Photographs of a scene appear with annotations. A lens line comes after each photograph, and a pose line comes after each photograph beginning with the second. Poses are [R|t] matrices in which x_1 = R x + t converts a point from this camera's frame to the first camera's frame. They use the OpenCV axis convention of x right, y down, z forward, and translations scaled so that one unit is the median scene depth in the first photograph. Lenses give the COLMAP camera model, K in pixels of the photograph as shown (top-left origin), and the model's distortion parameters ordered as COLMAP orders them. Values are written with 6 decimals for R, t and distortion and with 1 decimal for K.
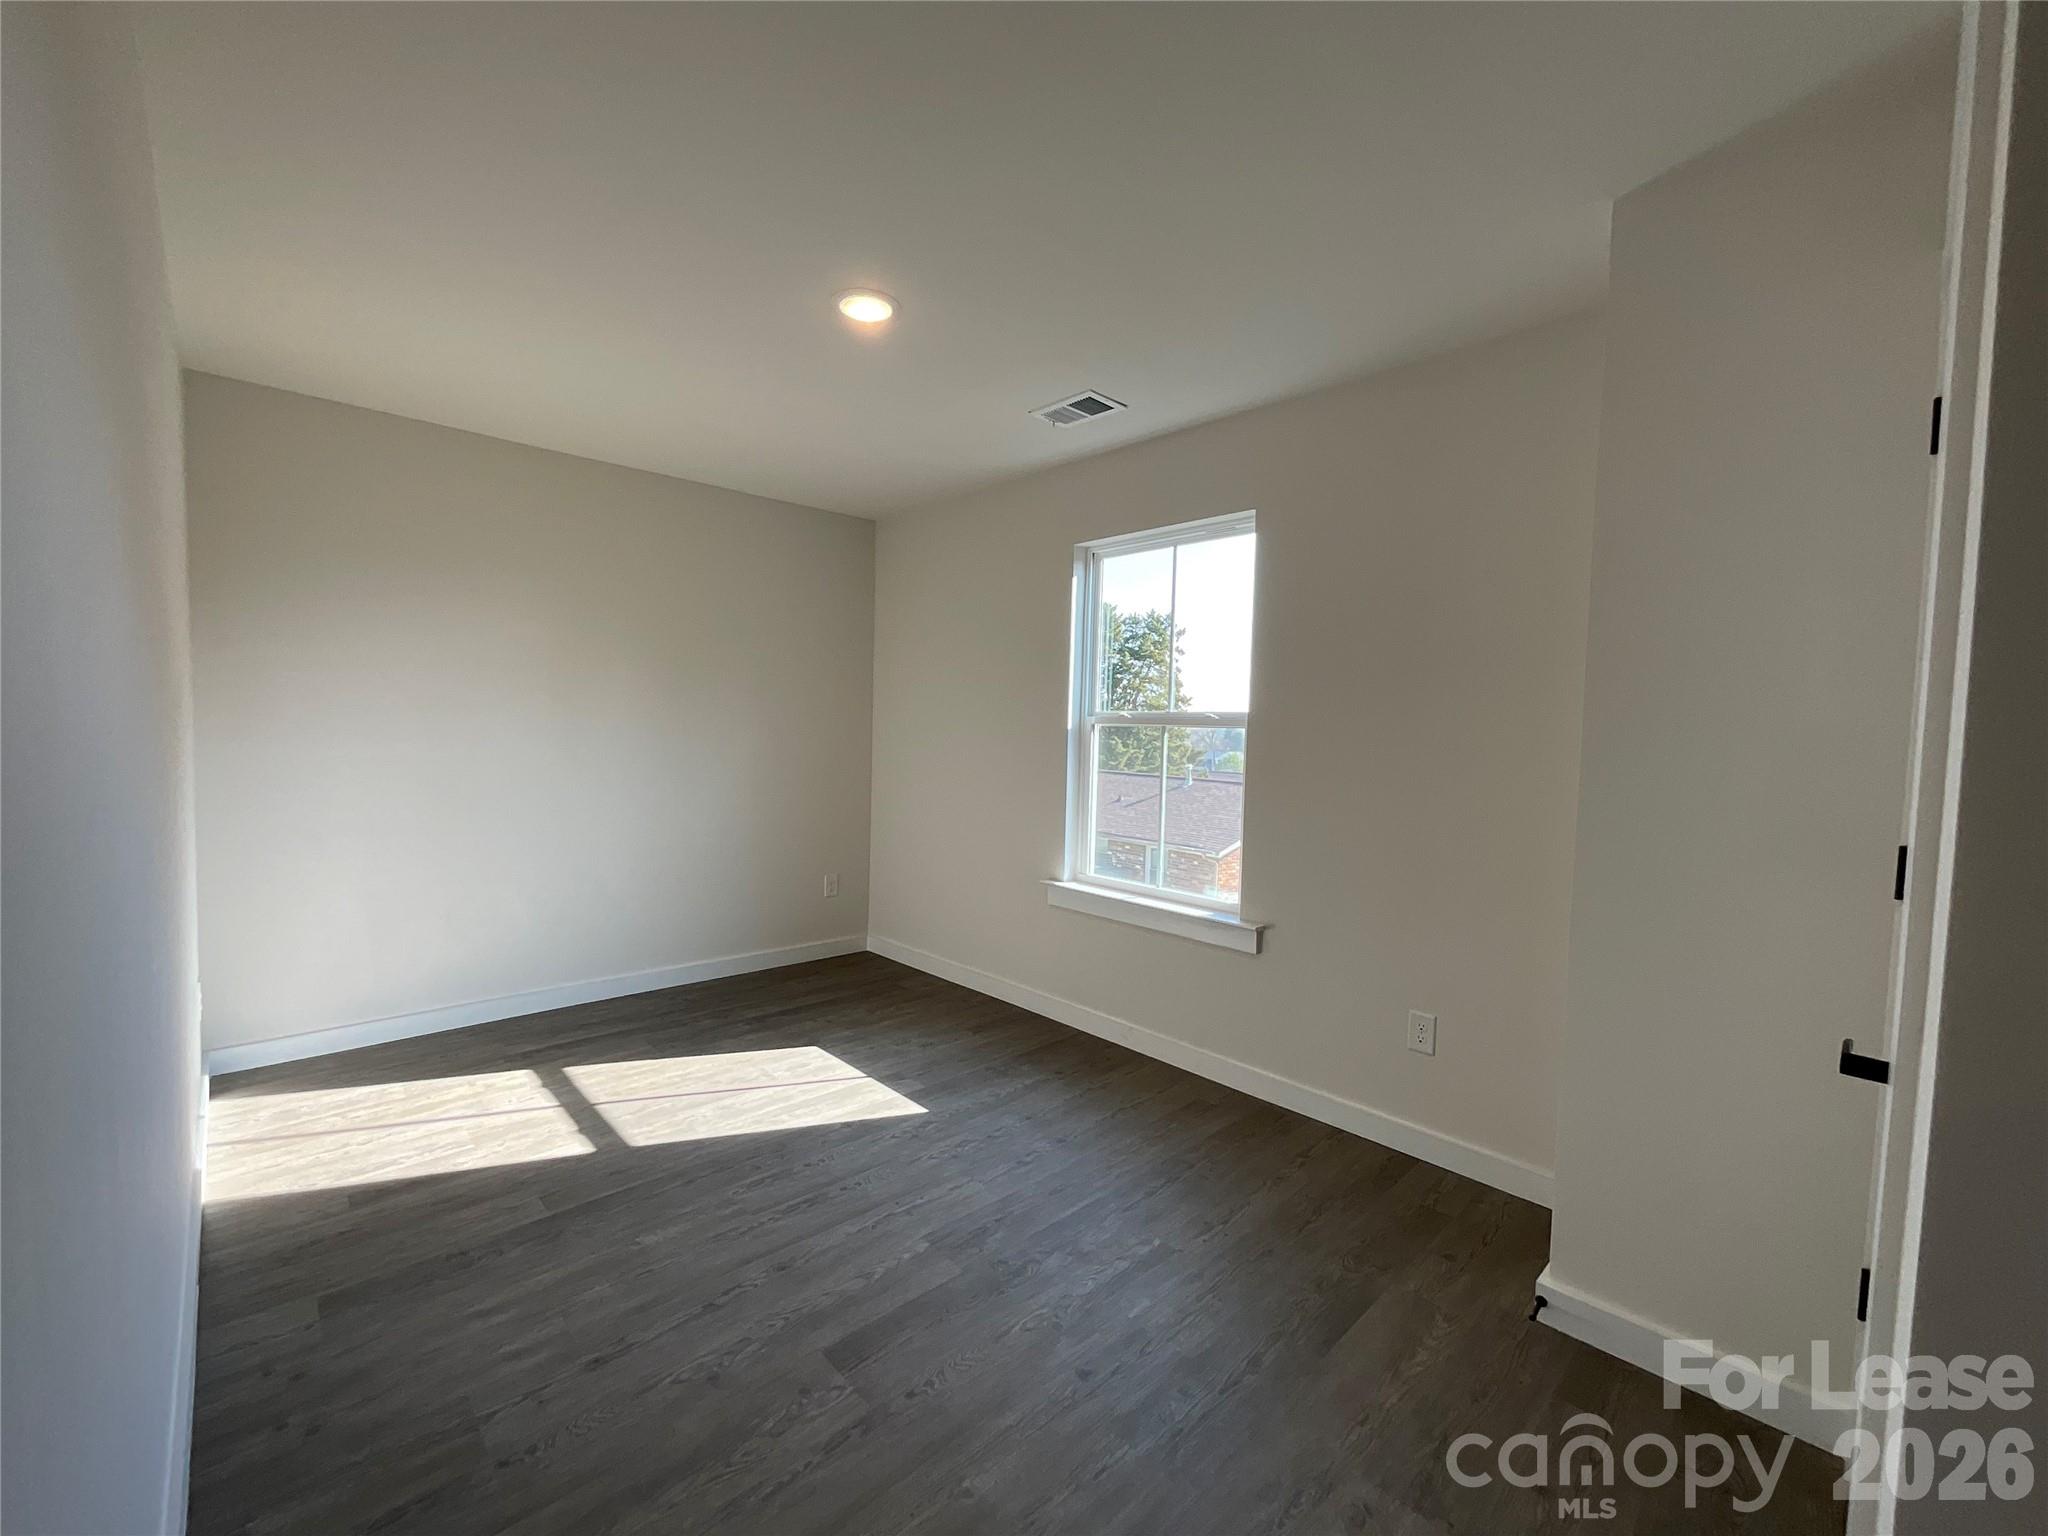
lens RADIAL K [[827.6, 0, 1010.2], [0, 827.6, 763.3], [0, 0, 1]] dist [-0.002343, 0.019886]
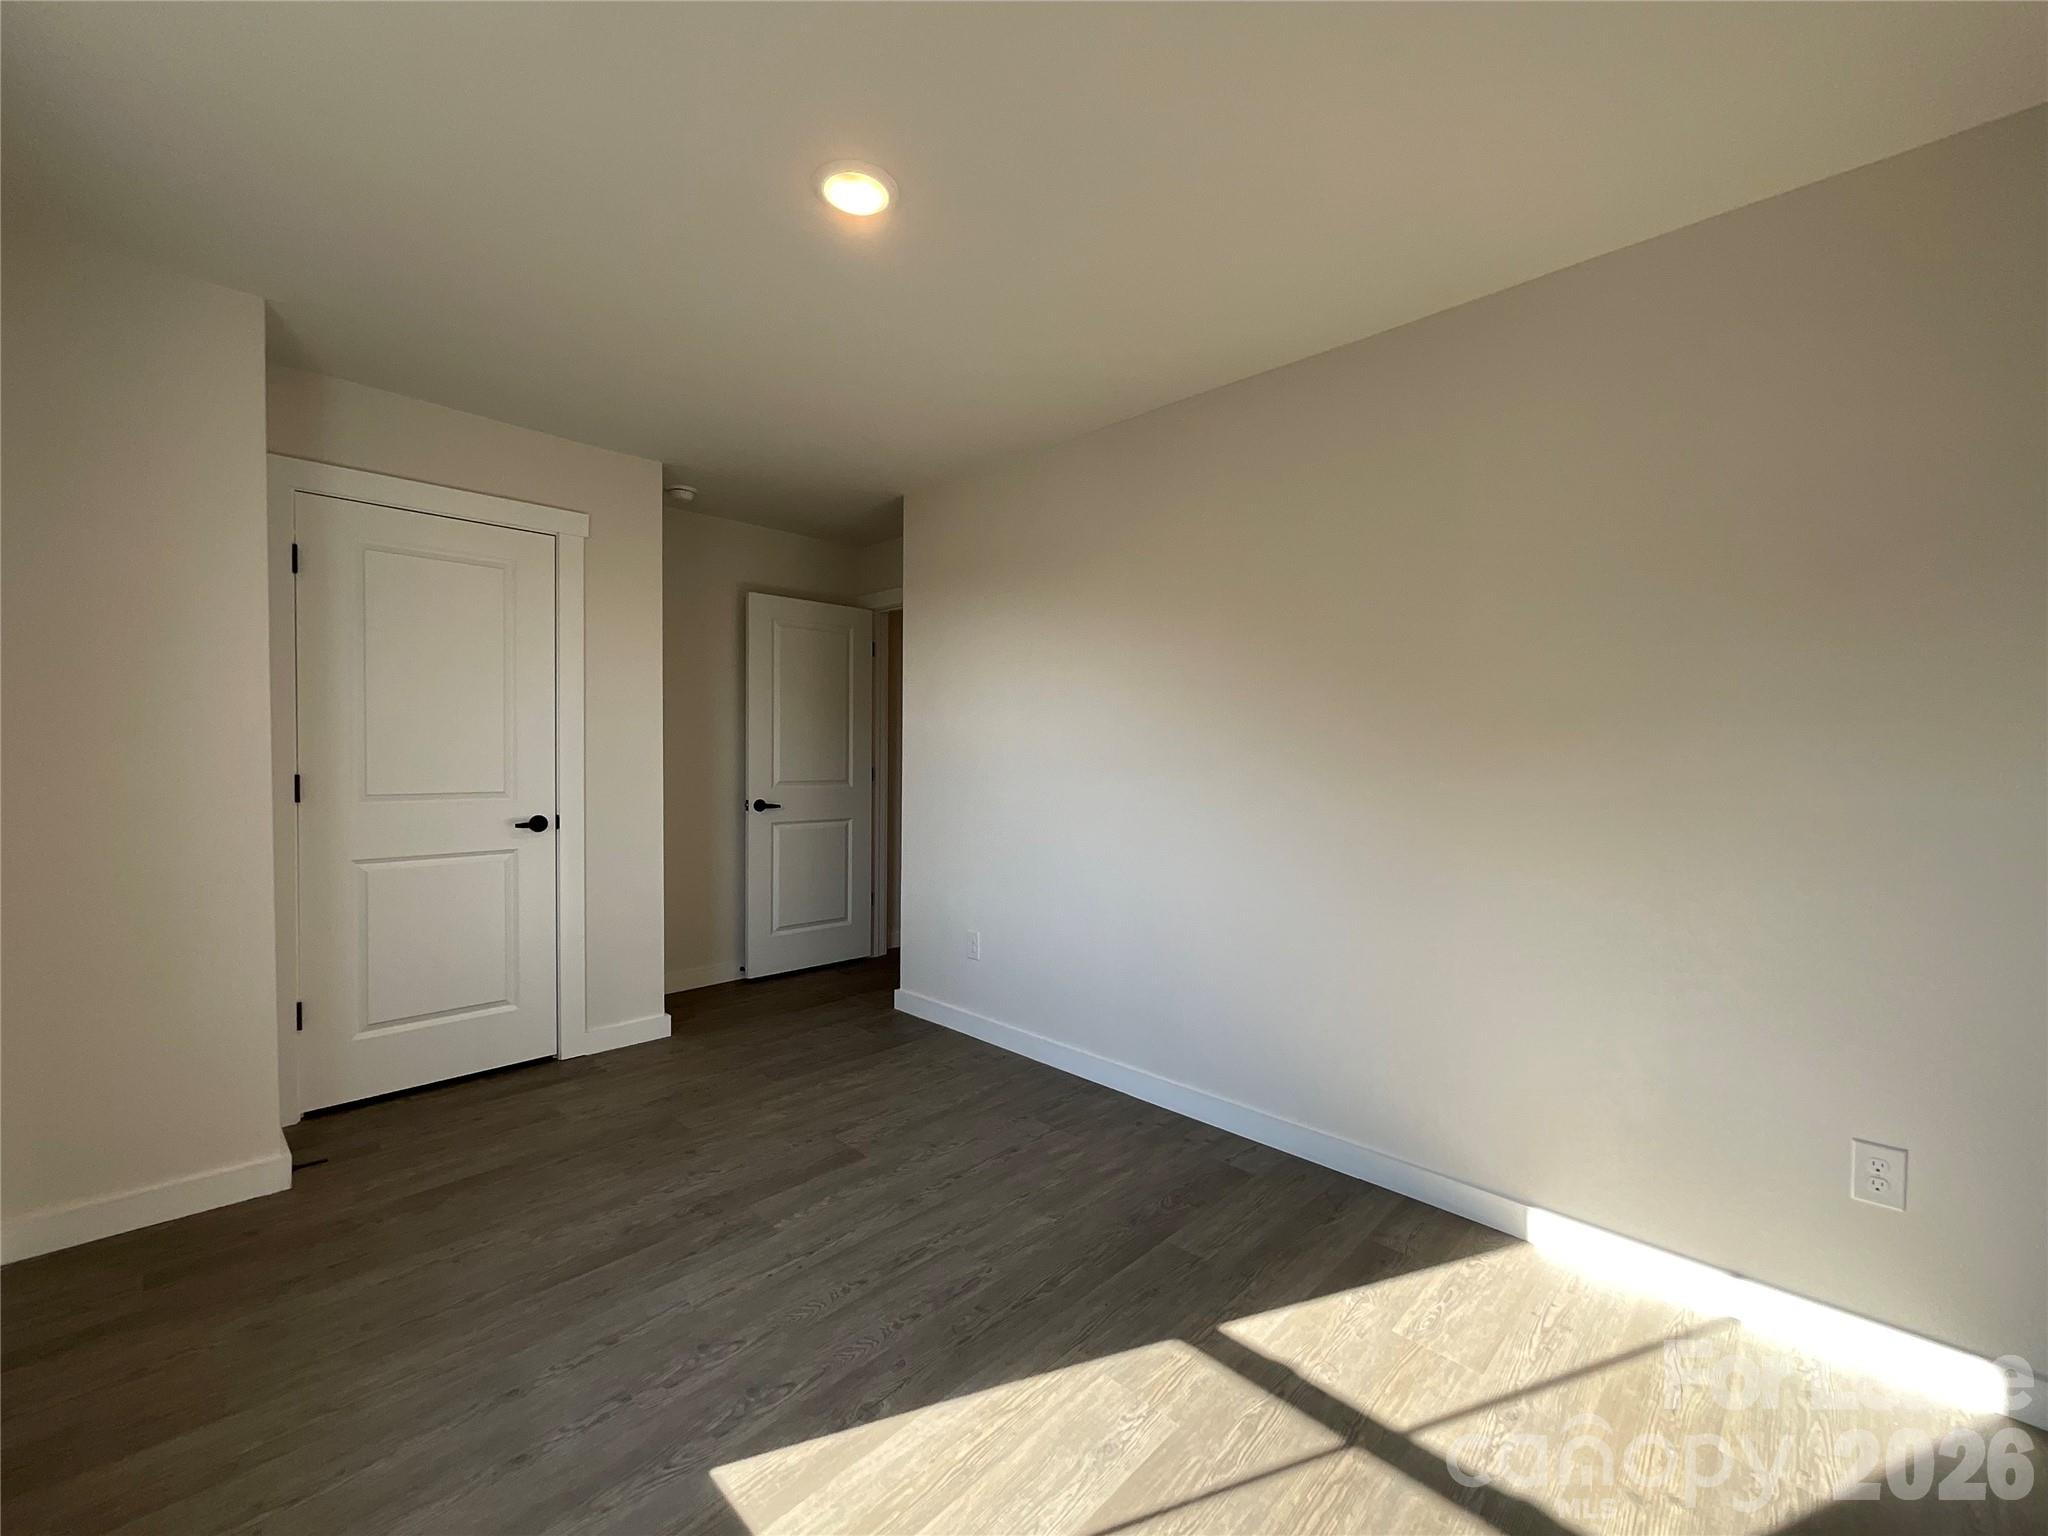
lens RADIAL K [[827.6, 0, 1010.2], [0, 827.6, 763.3], [0, 0, 1]] dist [-0.002343, 0.019886]
pose [[-0.998973, -0.027120, -0.036309, -0.310653], [-0.029382, 0.997563, 0.063285, -0.062081], [0.034504, 0.064287, -0.997335, 1.841014]]
